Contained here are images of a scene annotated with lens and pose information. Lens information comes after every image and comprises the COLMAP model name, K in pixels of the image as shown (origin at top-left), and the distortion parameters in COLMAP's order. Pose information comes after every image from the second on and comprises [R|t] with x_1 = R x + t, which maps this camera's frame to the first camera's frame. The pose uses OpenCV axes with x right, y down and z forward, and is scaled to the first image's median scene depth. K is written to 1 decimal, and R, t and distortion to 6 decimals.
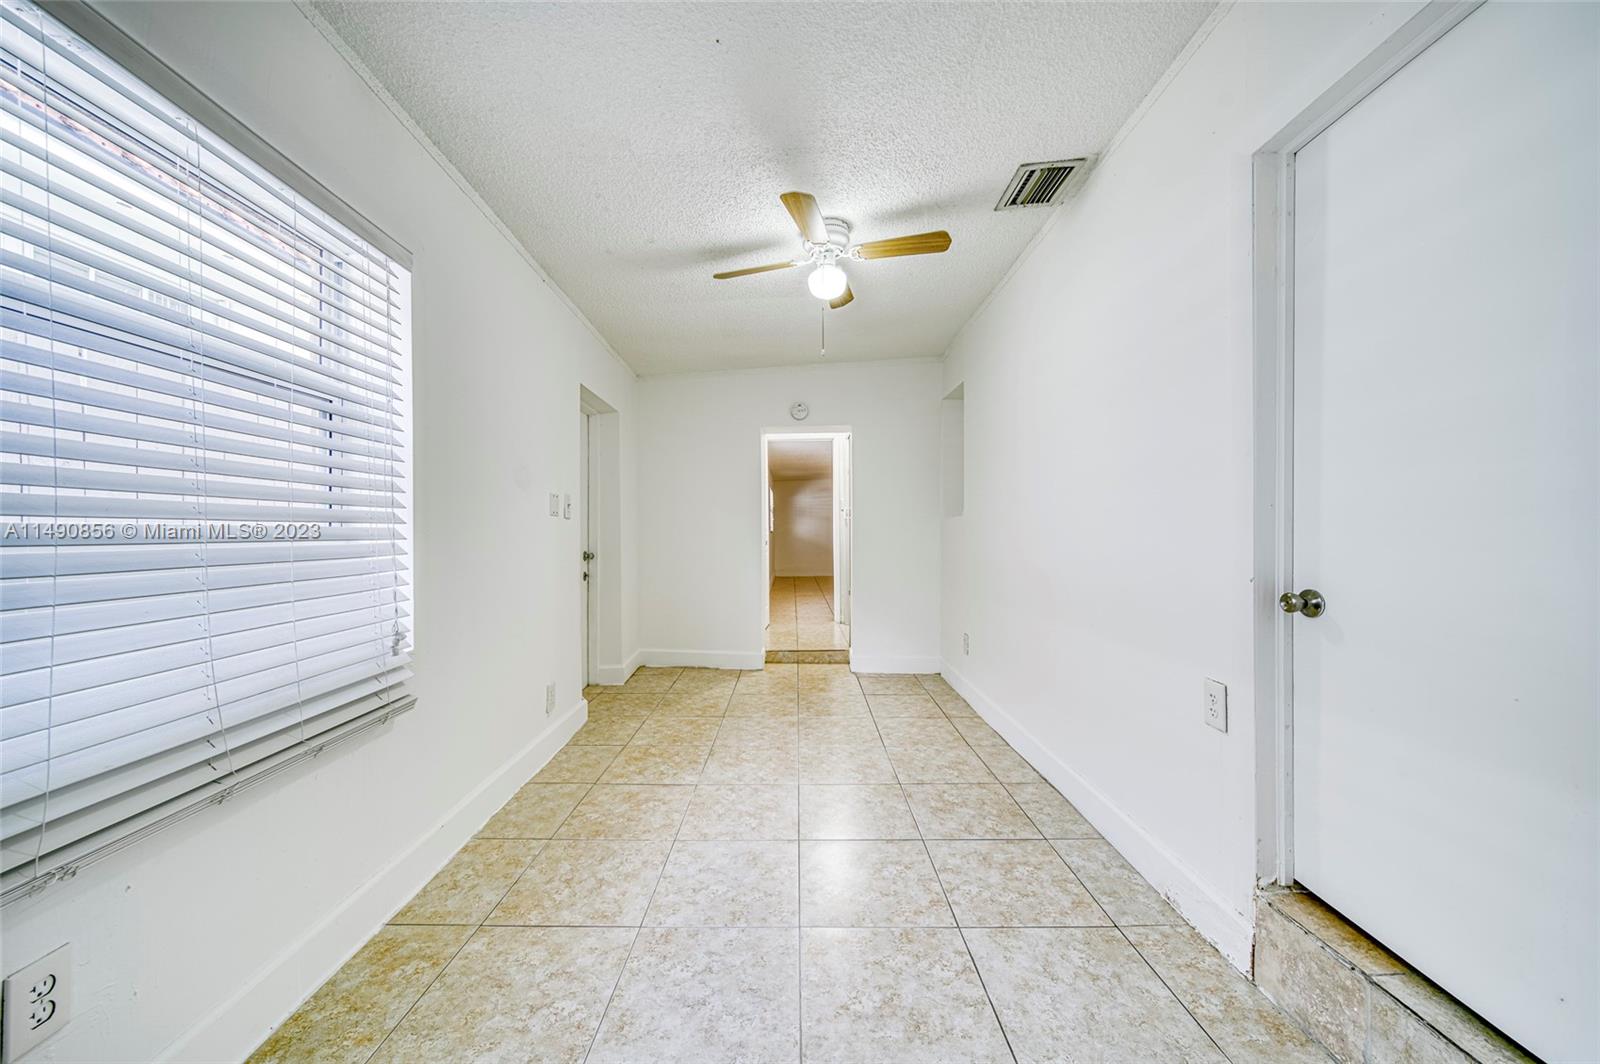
lens RADIAL K [[570.5, 0, 795.0], [0, 570.5, 530.1], [0, 0, 1]] dist [0.001570, -0.001876]
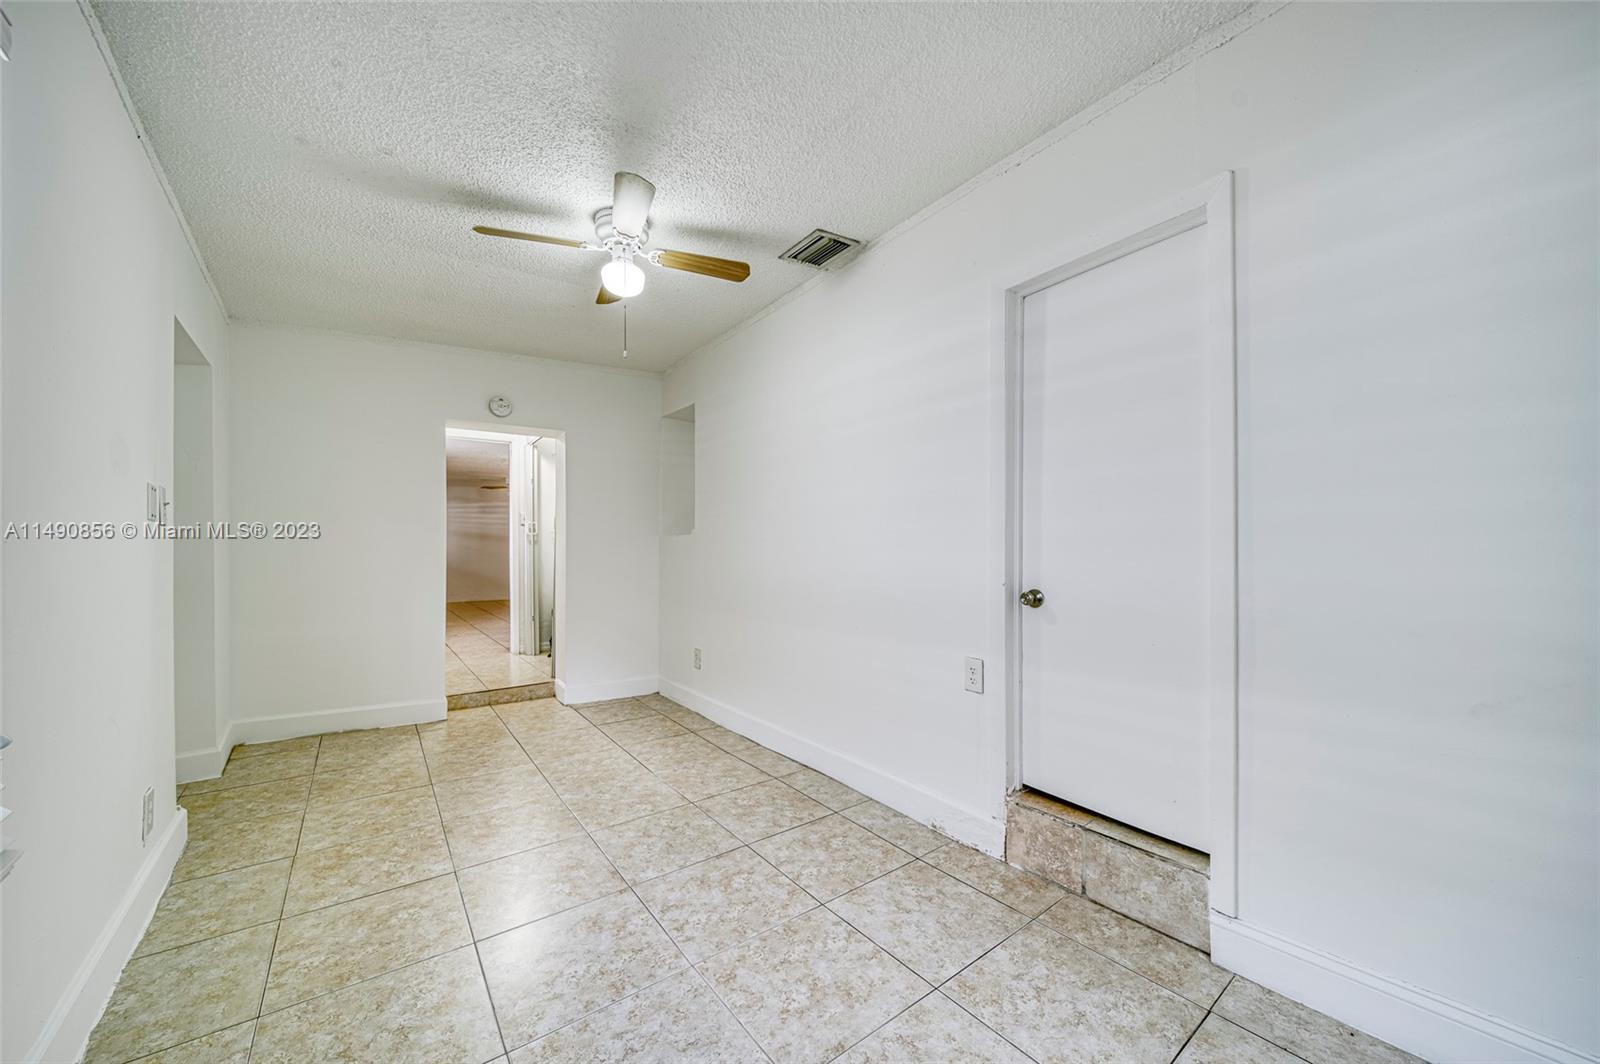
lens RADIAL K [[577.6, 0, 803.2], [0, 577.6, 550.8], [0, 0, 1]] dist [0.001868, -0.001941]
pose [[0.794628, 0.004320, 0.607081, -0.315936], [-0.006635, 0.999977, 0.001569, 0.001947], [-0.607061, -0.005274, 0.794638, 0.093683]]
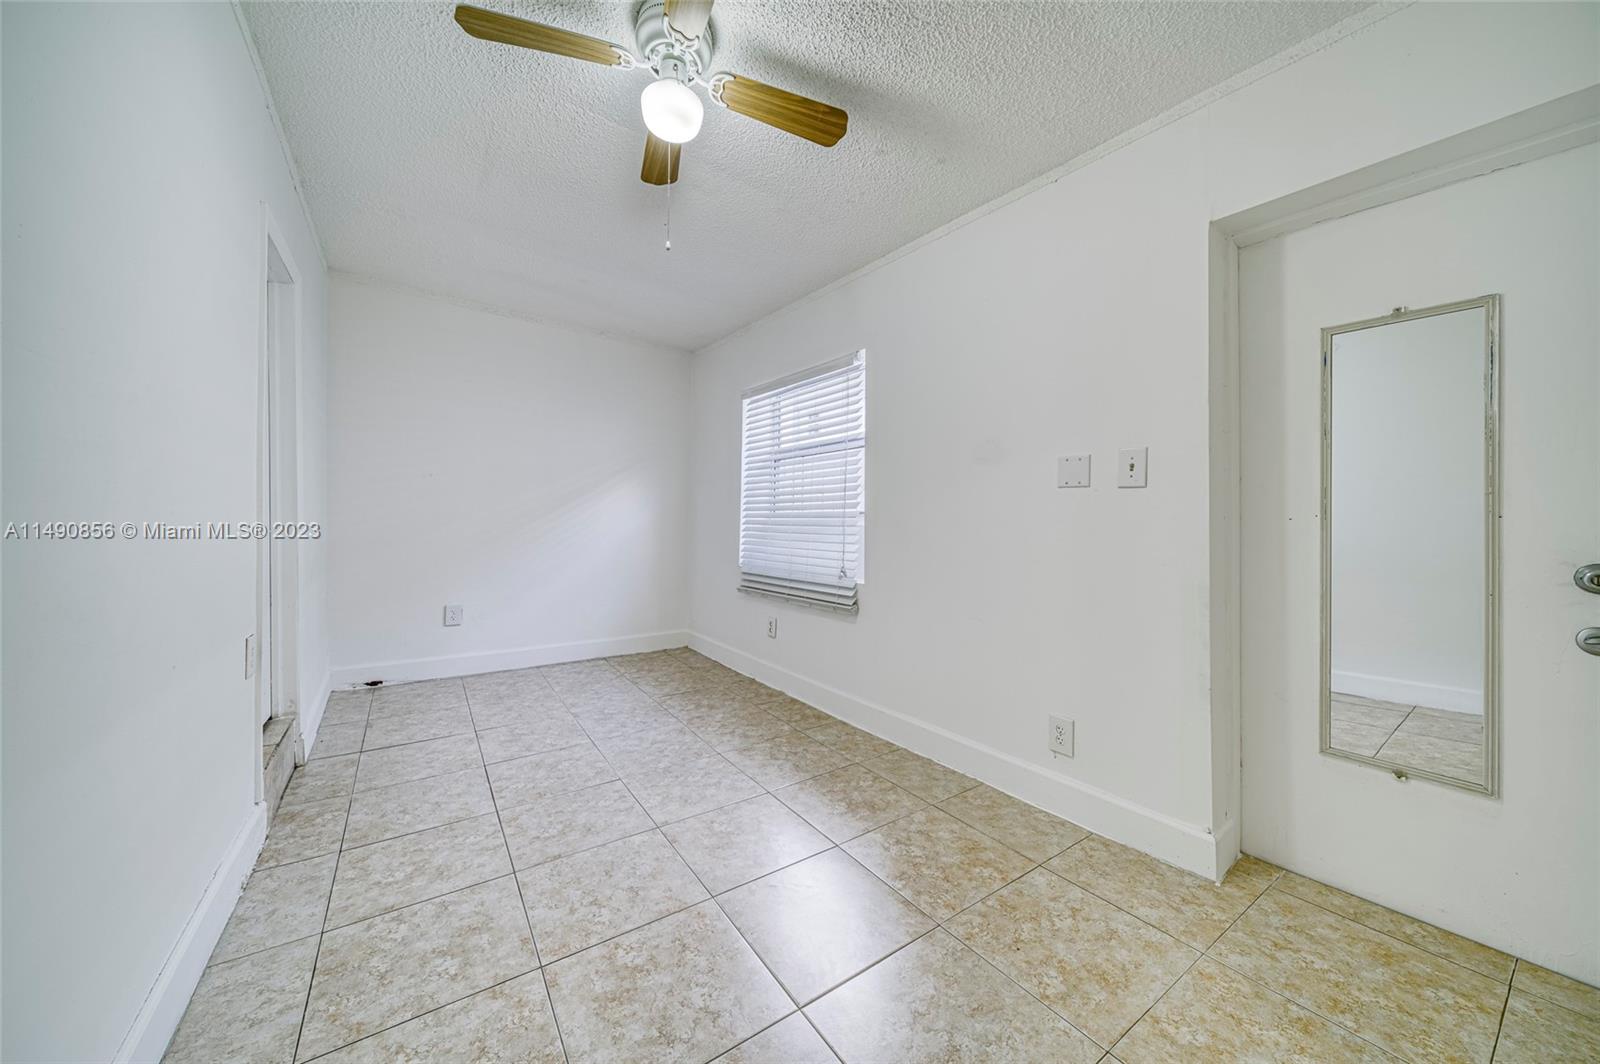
lens RADIAL K [[560.4, 0, 822.0], [0, 560.4, 515.5], [0, 0, 1]] dist [0.001057, -0.001866]
pose [[-0.808581, -0.007288, -0.588340, 0.326422], [-0.000112, 0.999925, -0.012232, 0.020626], [0.588385, -0.009824, -0.808521, 1.824937]]
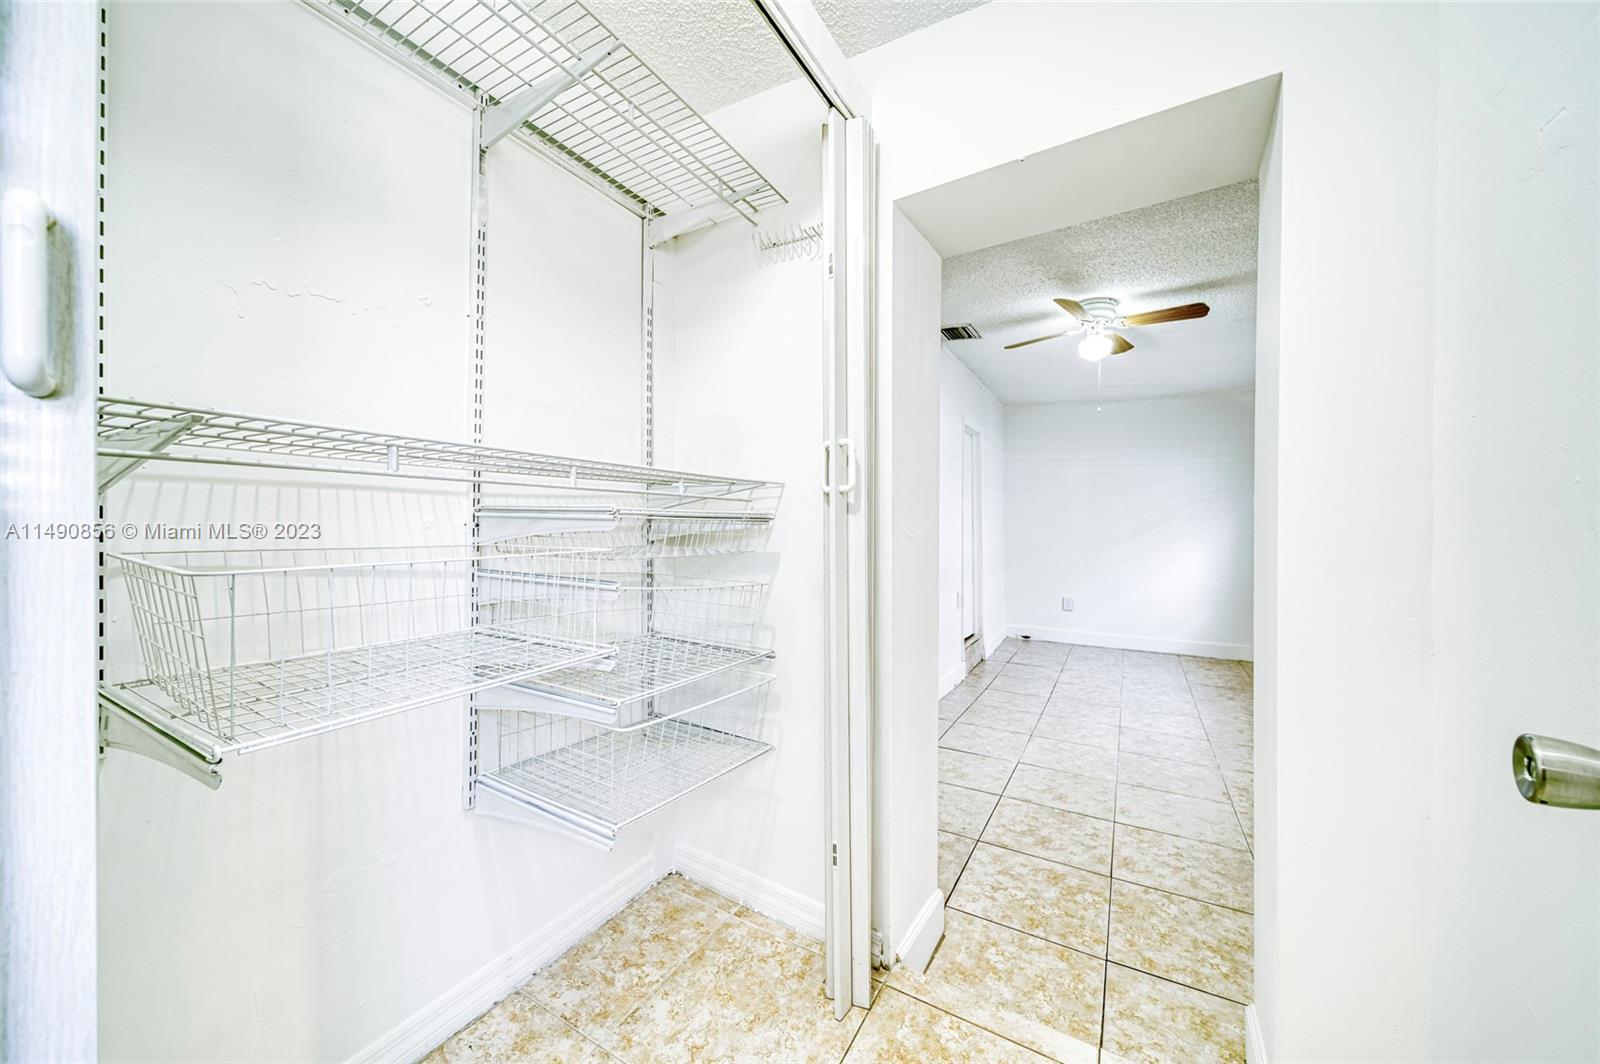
lens RADIAL K [[574.5, 0, 802.8], [0, 574.5, 517.7], [0, 0, 1]] dist [-0.000608, -0.001948]
pose [[-0.870675, 0.008598, 0.491783, -0.016697], [-0.005910, 0.999592, -0.027938, -0.023259], [-0.491823, -0.027231, -0.870270, 2.783096]]
